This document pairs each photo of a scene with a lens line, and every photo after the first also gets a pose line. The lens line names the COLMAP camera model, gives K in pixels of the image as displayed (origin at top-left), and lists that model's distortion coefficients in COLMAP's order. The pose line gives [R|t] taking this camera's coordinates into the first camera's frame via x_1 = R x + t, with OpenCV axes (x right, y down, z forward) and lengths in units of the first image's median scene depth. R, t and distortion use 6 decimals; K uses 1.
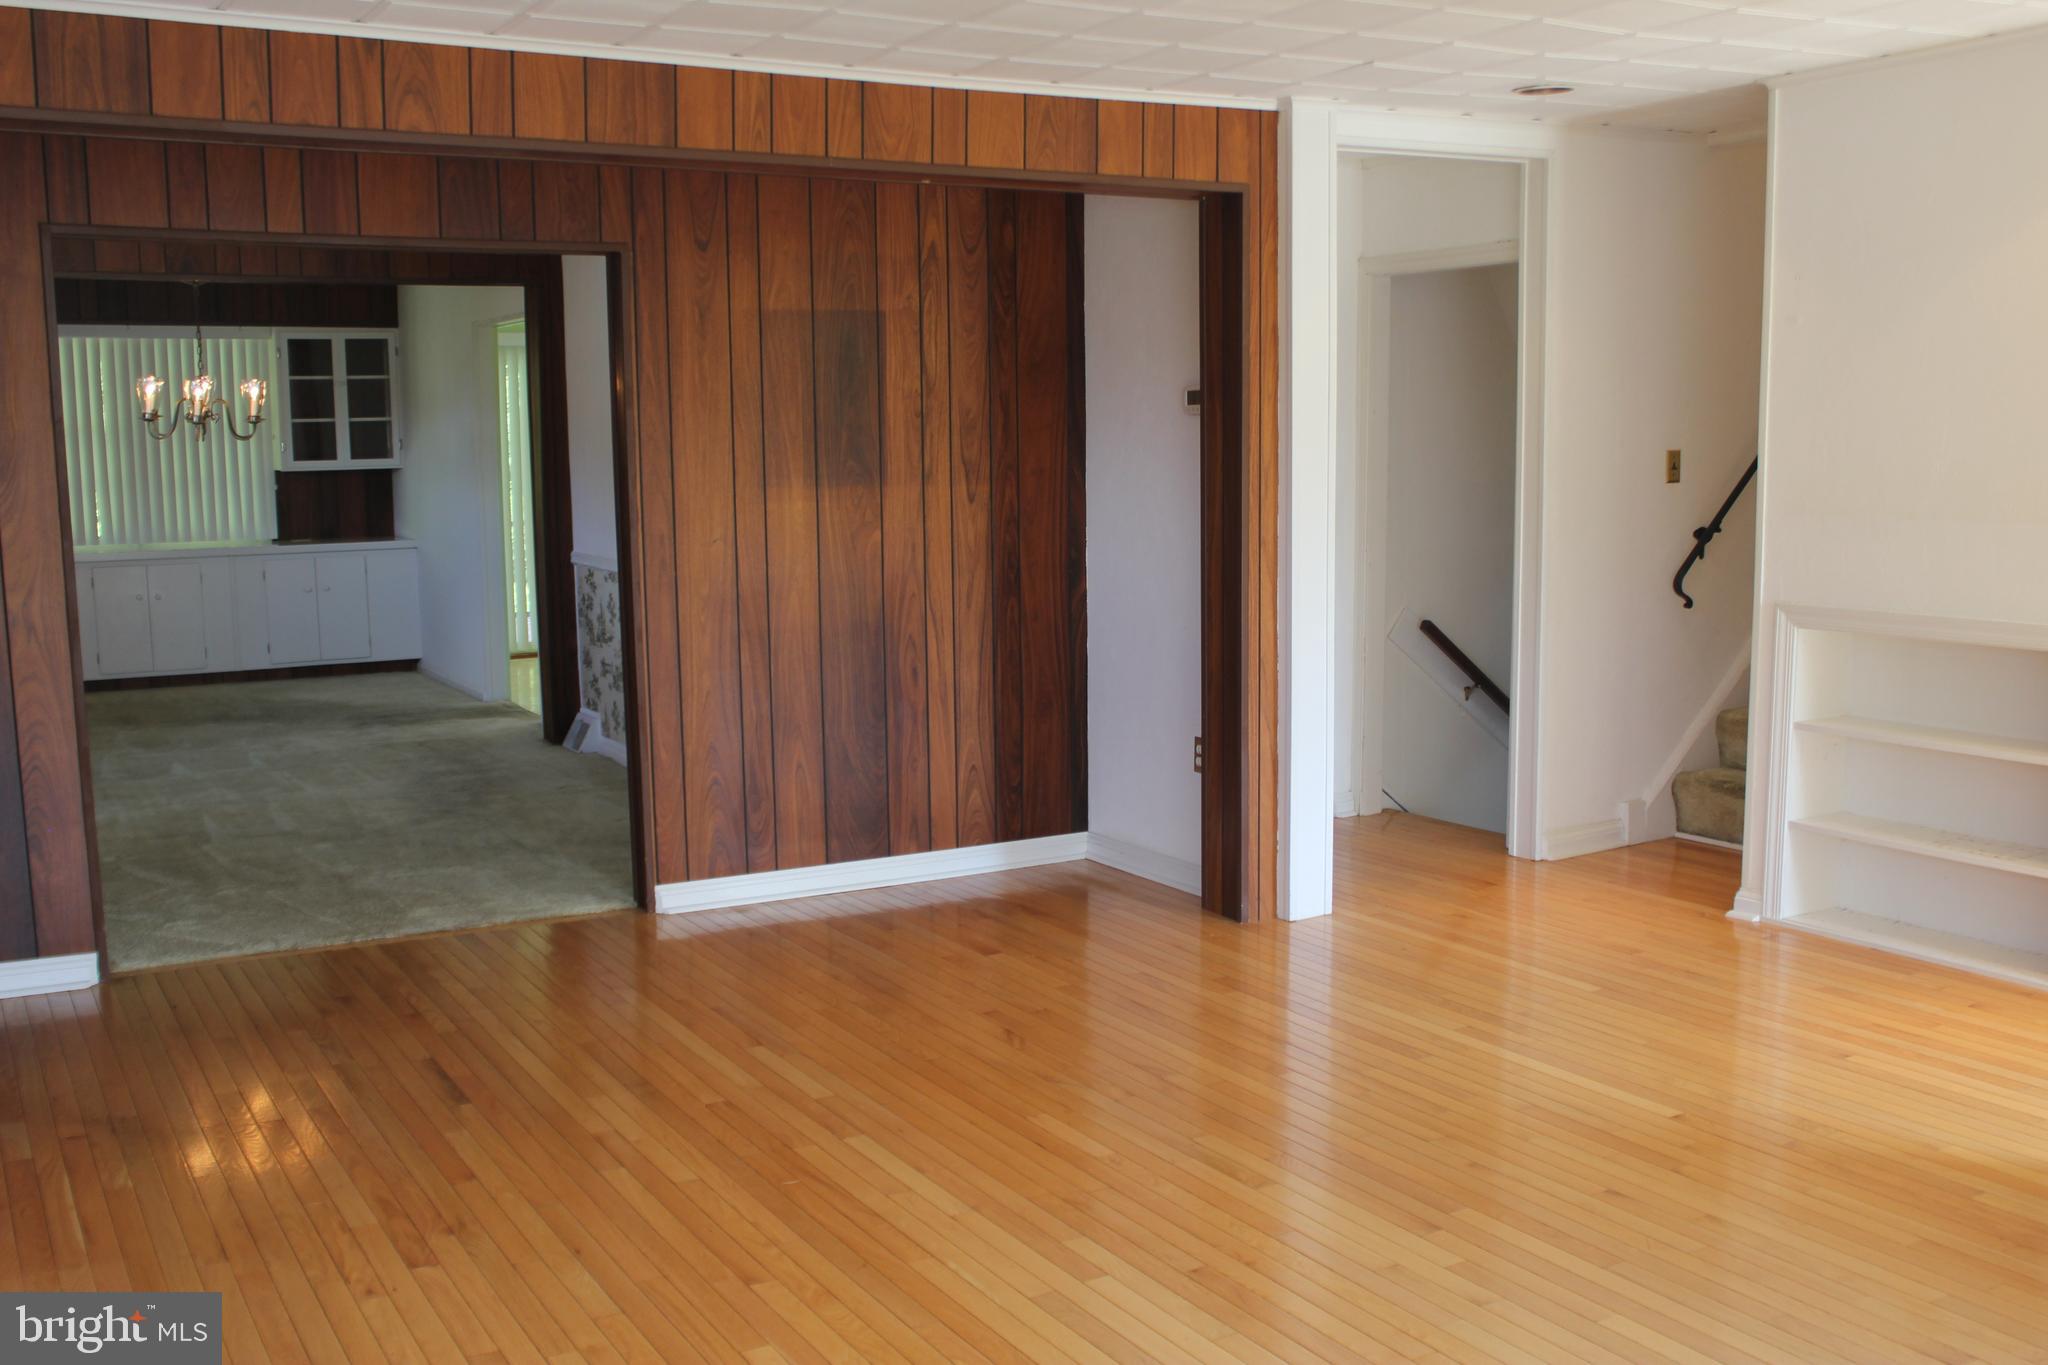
lens RADIAL K [[2008.7, 0, 1021.2], [0, 2008.7, 689.8], [0, 0, 1]] dist [-0.004999, 0.000000]
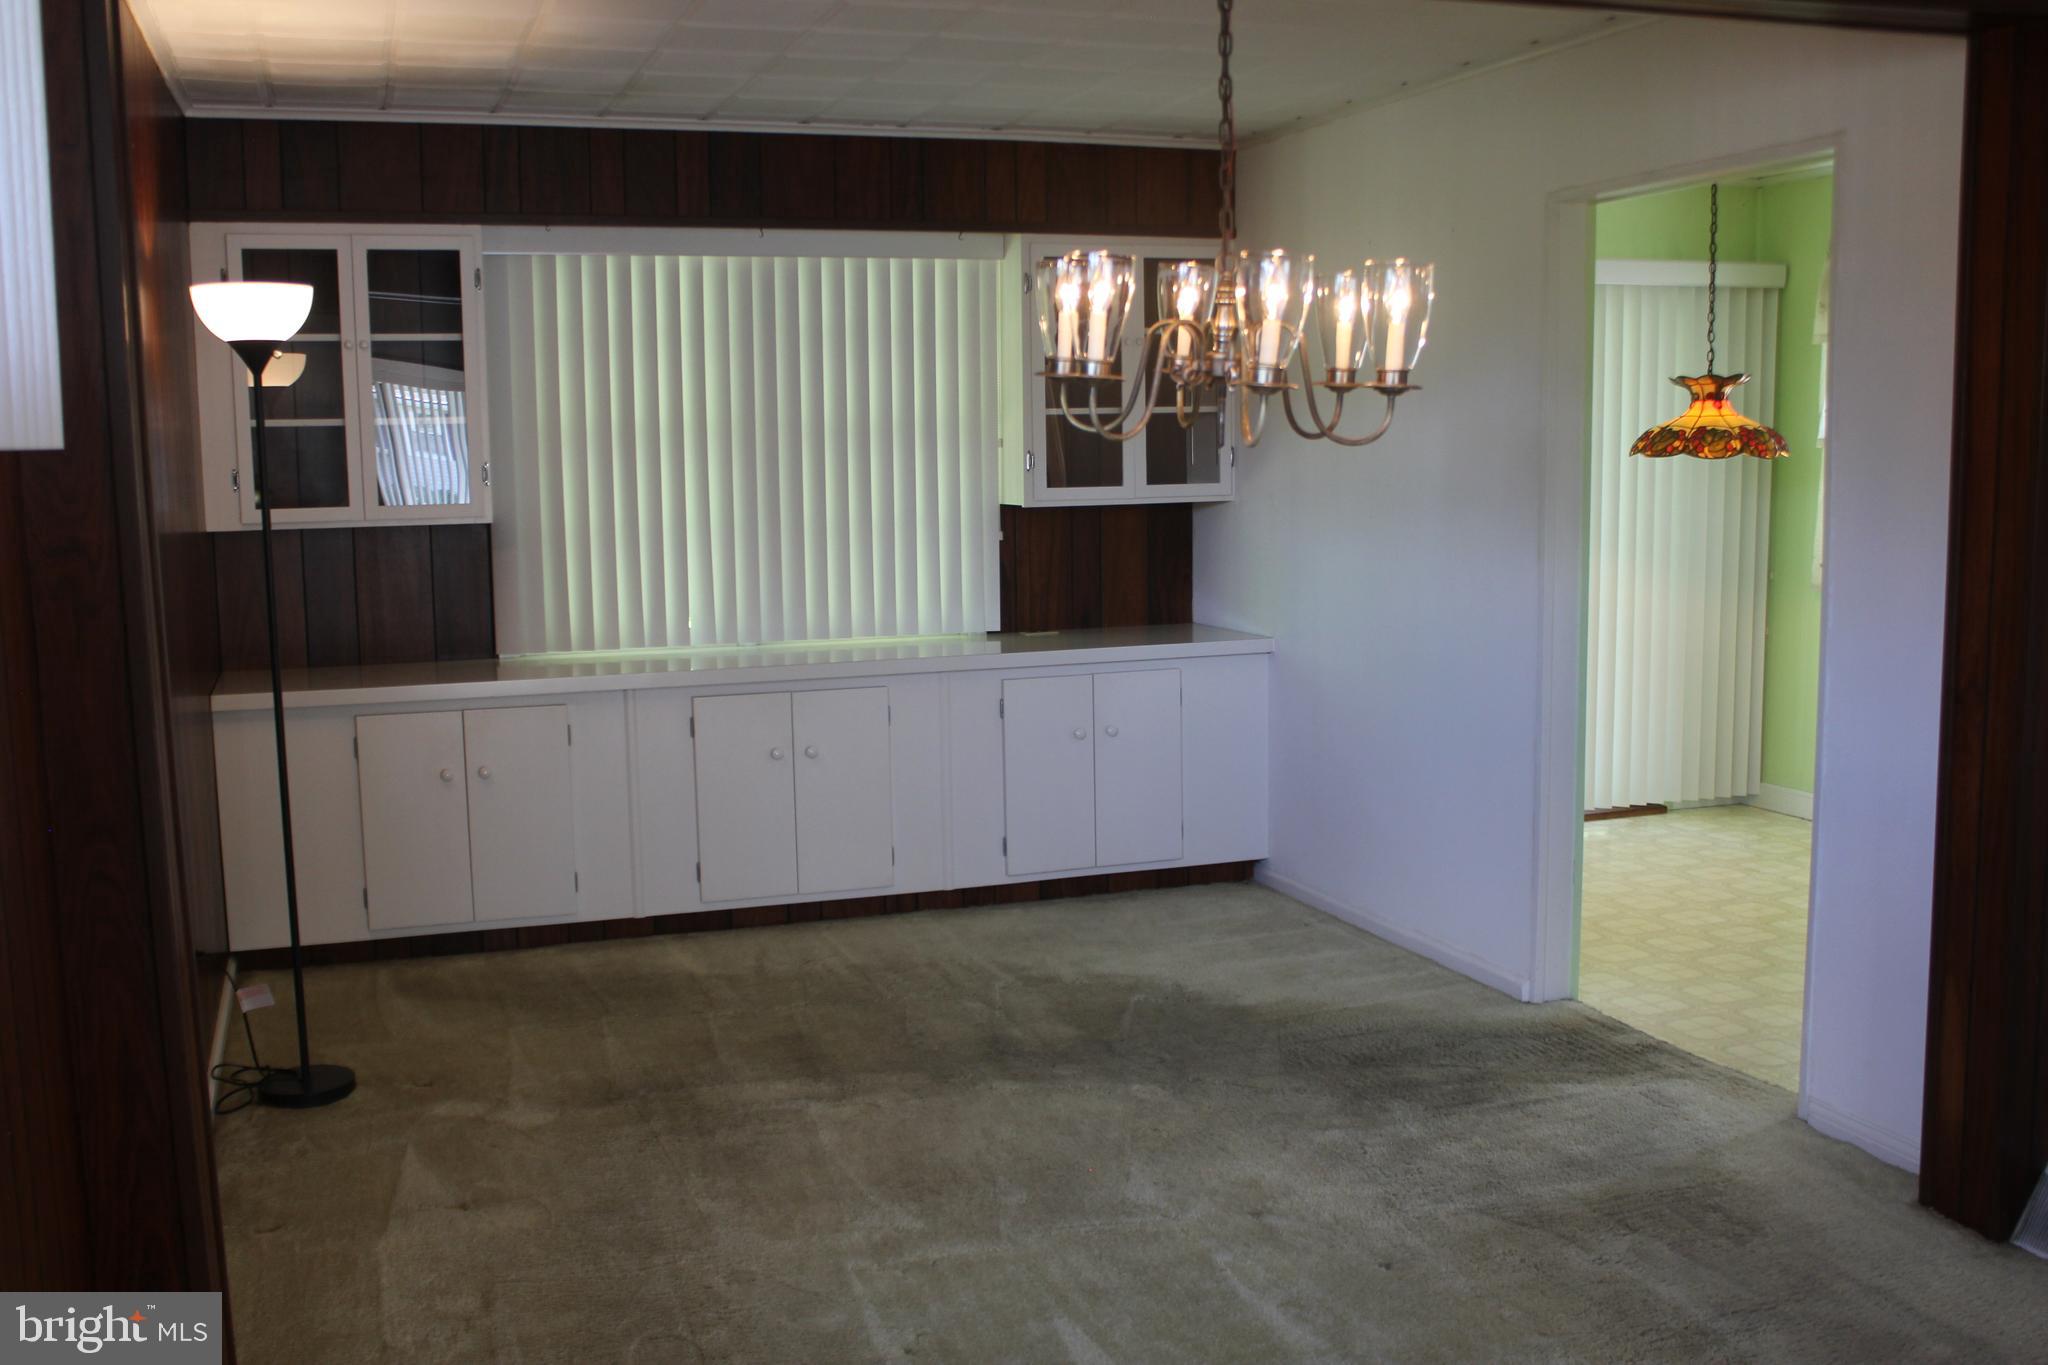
lens RADIAL K [[1888.2, 0, 1027.1], [0, 1888.2, 680.5], [0, 0, 1]] dist [-0.020941, 0.000000]
pose [[0.993206, 0.012253, -0.115719, -0.307360], [-0.012779, 0.999911, -0.003800, -0.061093], [0.115662, 0.005253, 0.993275, 0.503484]]
